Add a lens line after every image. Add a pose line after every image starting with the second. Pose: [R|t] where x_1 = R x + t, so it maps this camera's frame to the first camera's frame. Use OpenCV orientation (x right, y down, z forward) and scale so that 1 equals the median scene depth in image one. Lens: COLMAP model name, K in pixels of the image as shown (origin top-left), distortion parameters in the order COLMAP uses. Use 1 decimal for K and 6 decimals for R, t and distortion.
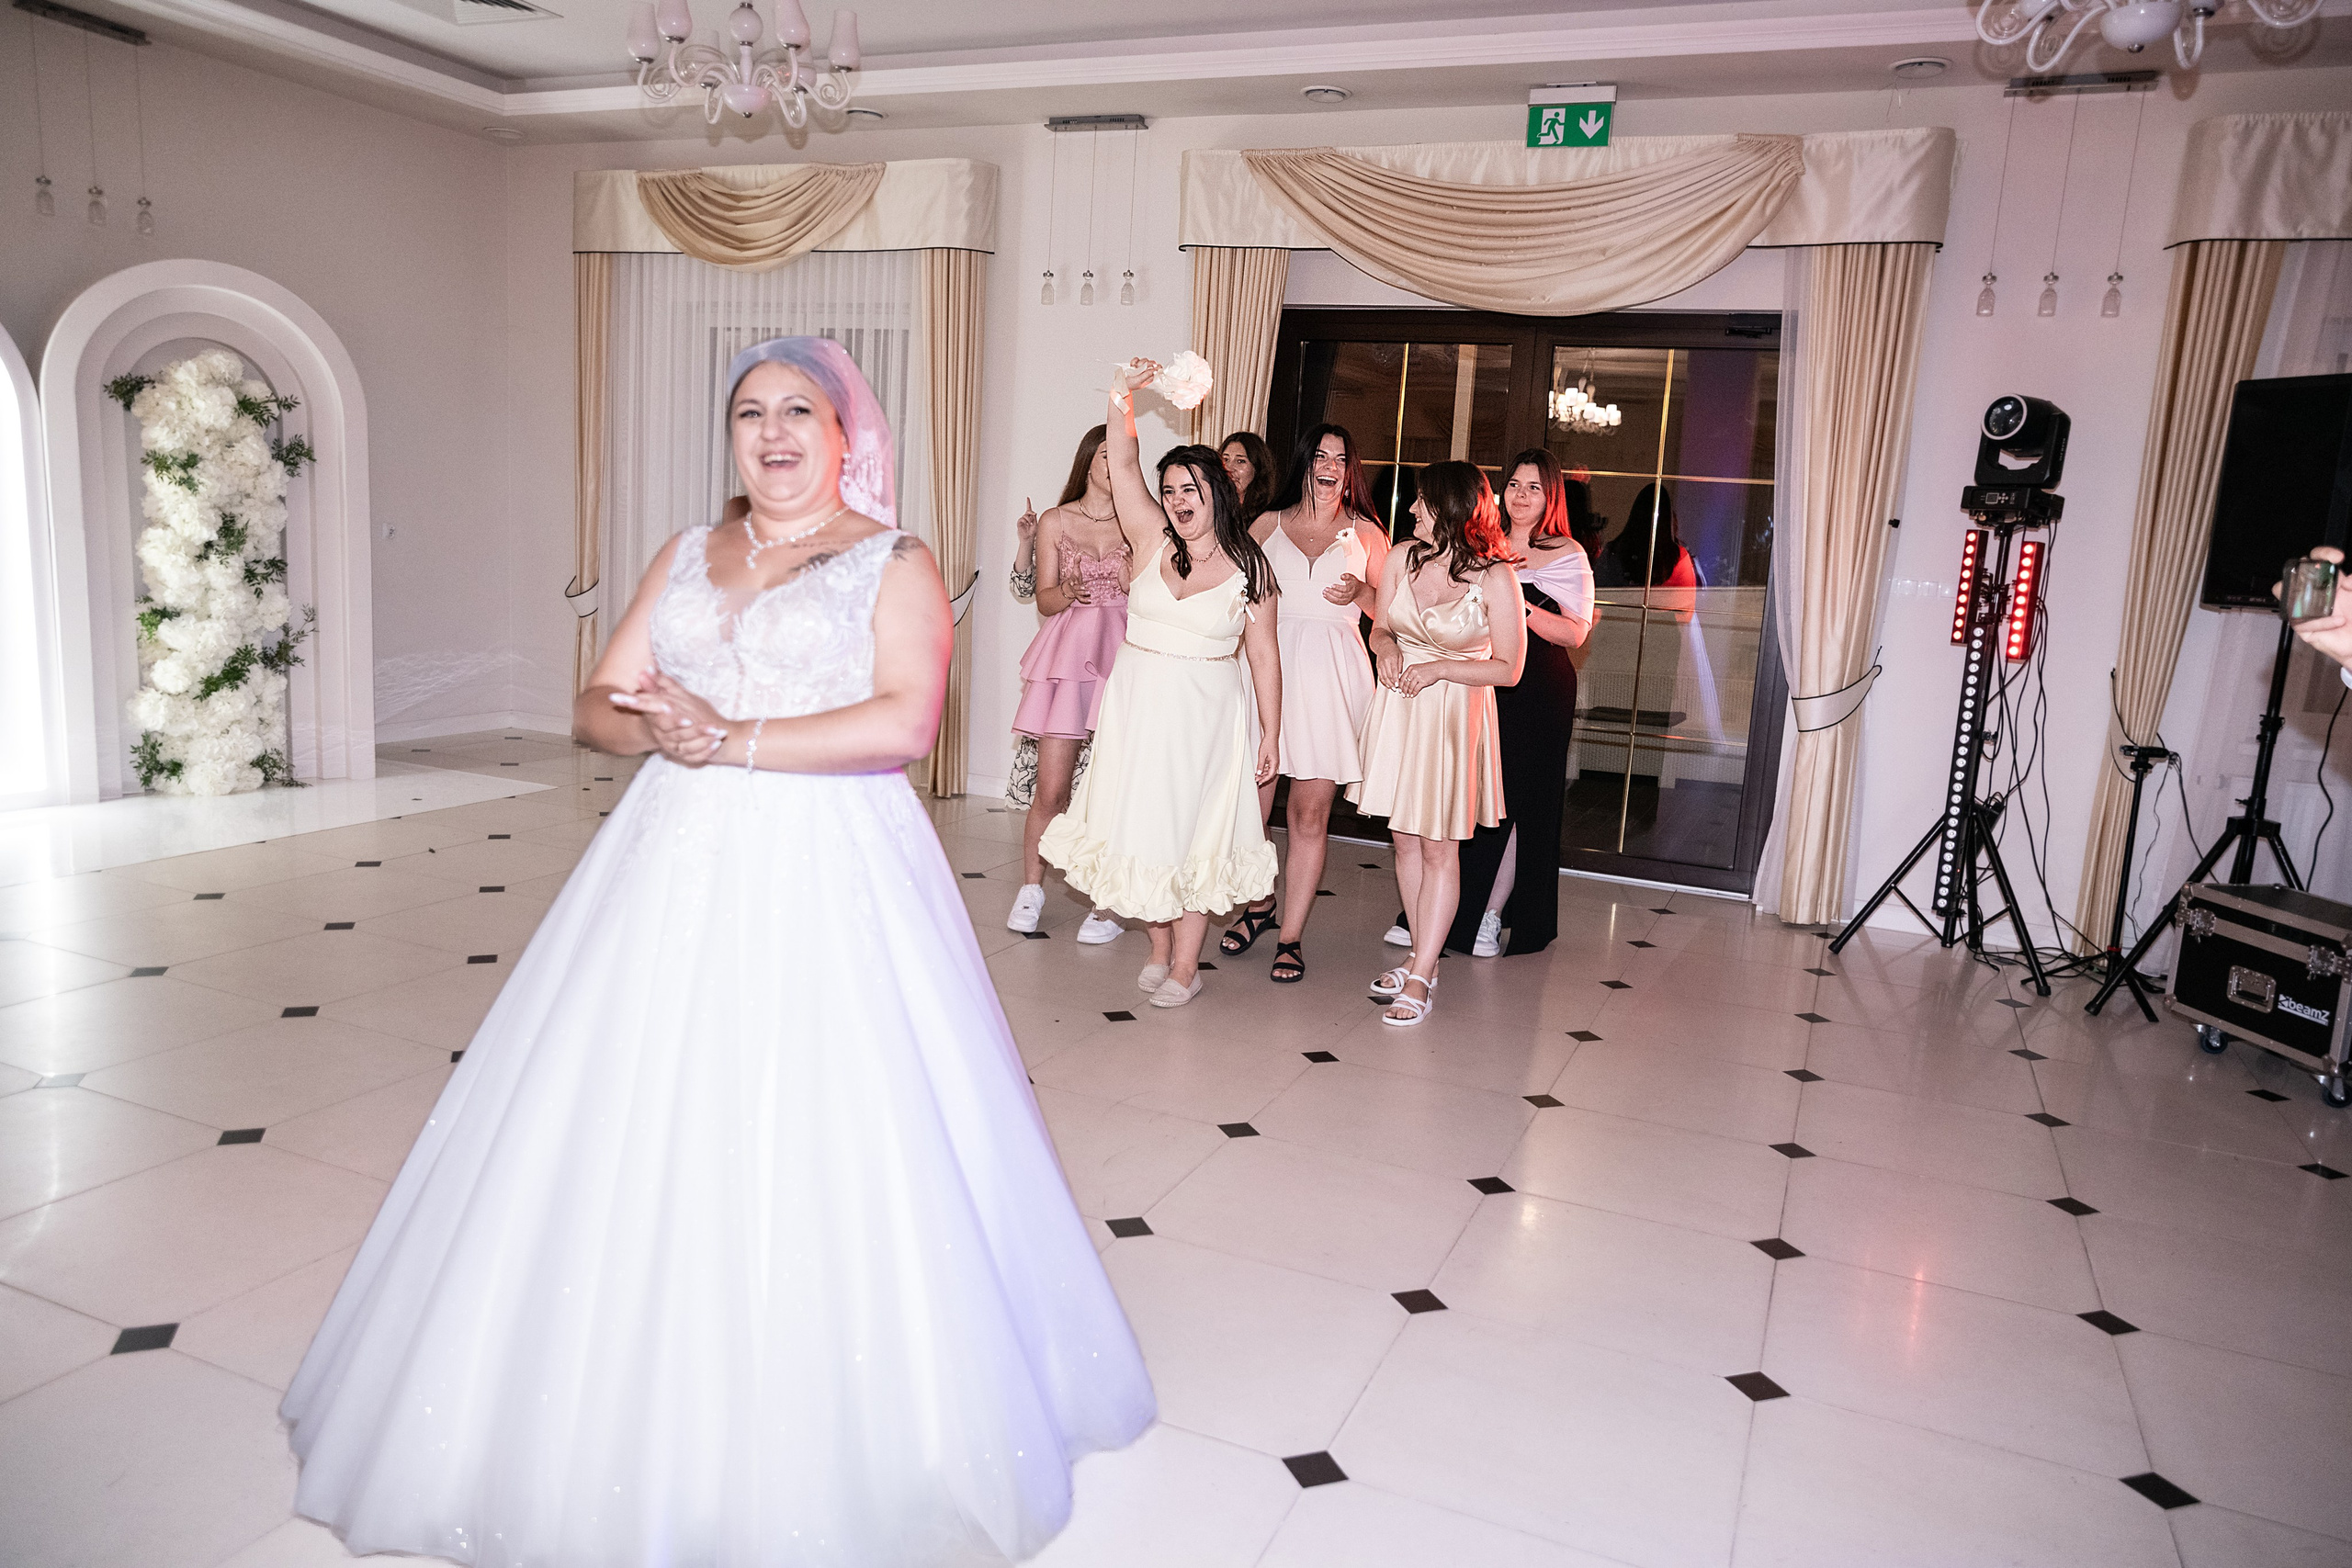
lens RADIAL K [[1619.3, 0, 1182.3], [0, 1619.3, 770.9], [0, 0, 1]] dist [-0.044390, 0.060470]
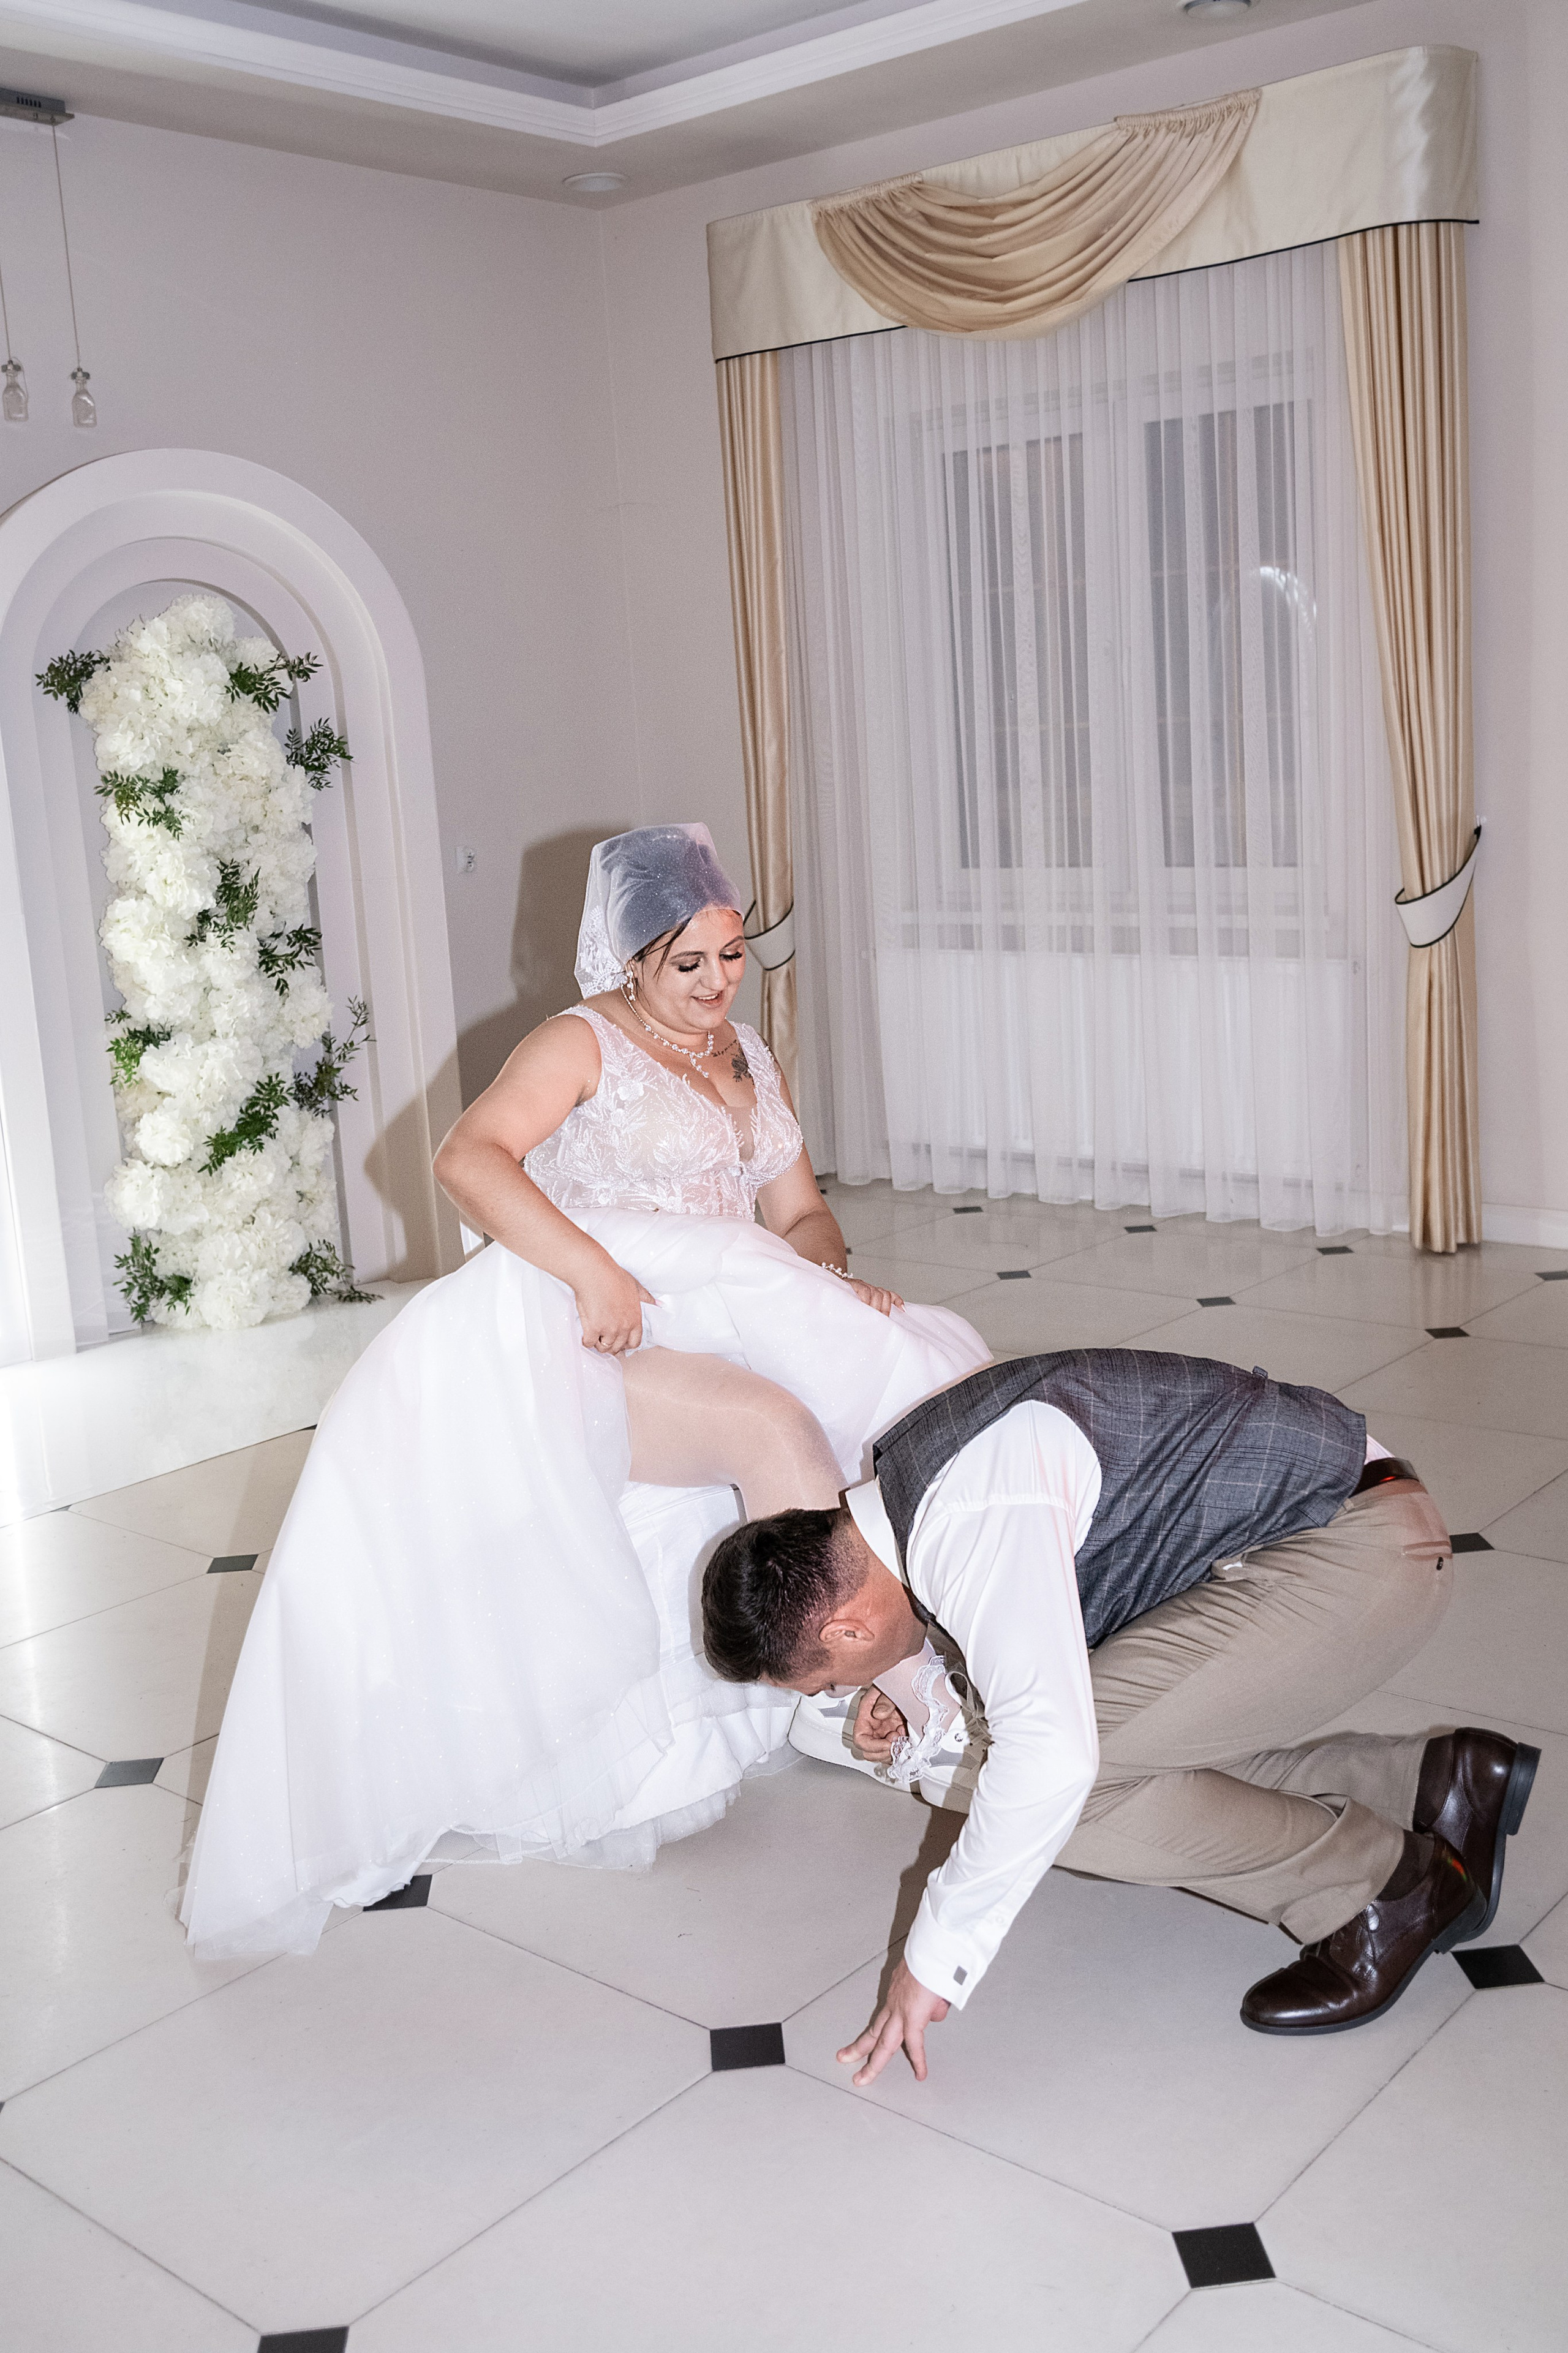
lens RADIAL K [[2321.7, 0, 824.0], [0, 2321.7, 1109.0], [0, 0, 1]] dist [-0.020003, 0.003977]
pose [[0.951222, -0.068267, -0.300859, -0.126178], [0.069065, 0.997580, -0.007995, -0.045506], [0.300677, -0.013174, 0.953635, 0.236836]]
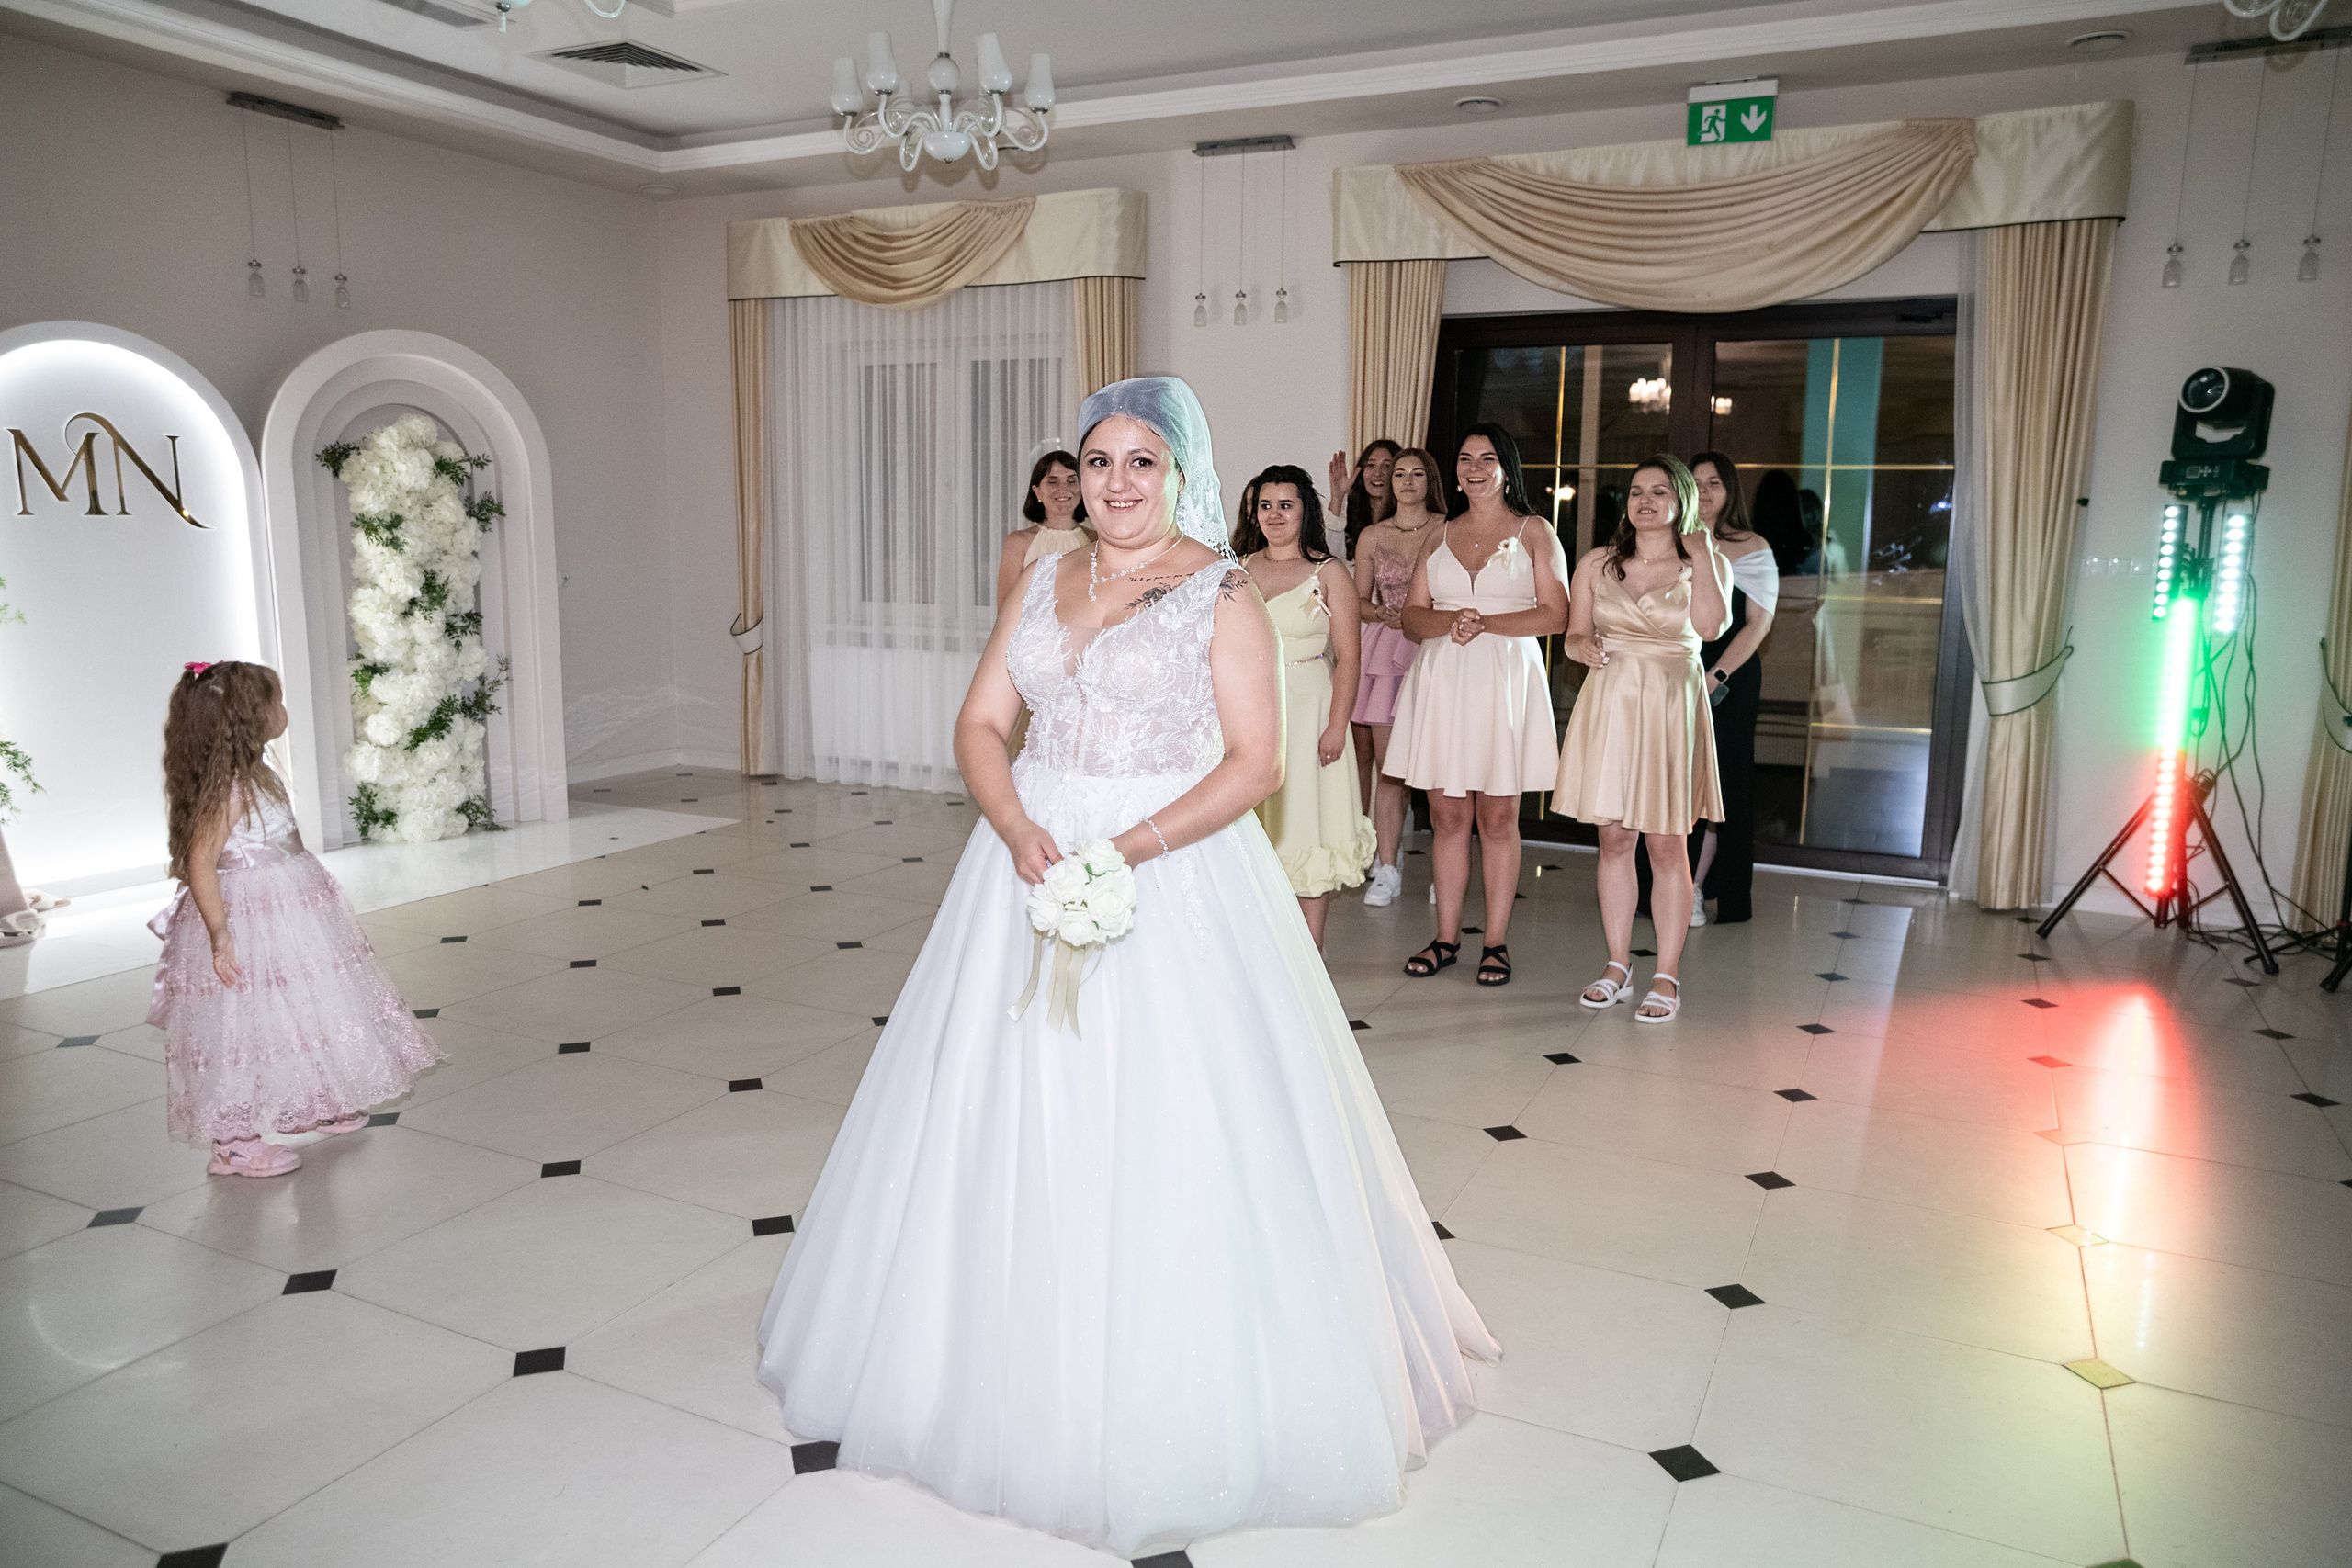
lens RADIAL K [[1619.3, 0, 1182.3], [0, 1619.3, 770.9], [0, 0, 1]] dist [-0.044390, 0.060470]
pose [[0.997898, -0.040985, -0.050195, -0.061329], [0.040687, 0.999148, -0.006941, -0.003685], [0.050437, 0.004884, 0.998715, -0.014205]]
